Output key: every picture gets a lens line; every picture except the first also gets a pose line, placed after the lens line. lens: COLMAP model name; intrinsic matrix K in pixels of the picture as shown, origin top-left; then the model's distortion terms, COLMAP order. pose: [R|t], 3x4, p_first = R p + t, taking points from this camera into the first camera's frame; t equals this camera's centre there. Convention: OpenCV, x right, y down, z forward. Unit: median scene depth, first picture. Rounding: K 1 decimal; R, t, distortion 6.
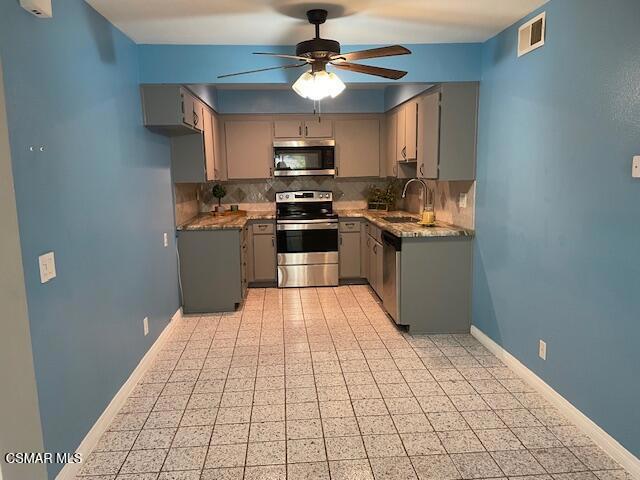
lens RADIAL K [[482.7, 0, 316.6], [0, 482.7, 245.4], [0, 0, 1]] dist [0.074123, -0.101295]
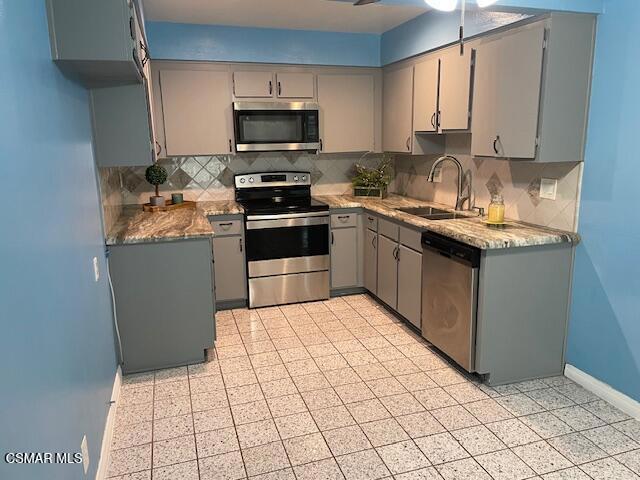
lens RADIAL K [[482.7, 0, 322.1], [0, 482.7, 239.2], [0, 0, 1]] dist [0.074123, -0.101295]
pose [[0.972734, -0.044807, 0.227553, -0.159440], [0.033444, 0.998005, 0.053551, -0.060117], [-0.229499, -0.044480, 0.972292, 0.335546]]
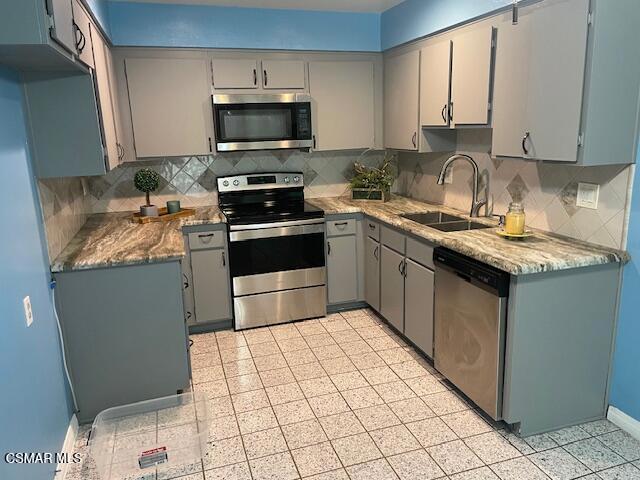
lens RADIAL K [[482.7, 0, 321.0], [0, 482.7, 236.2], [0, 0, 1]] dist [0.074123, -0.101295]
pose [[0.972065, -0.061813, 0.226424, -0.126955], [0.047289, 0.996494, 0.069022, -0.087437], [-0.229897, -0.056386, 0.971580, 0.438348]]
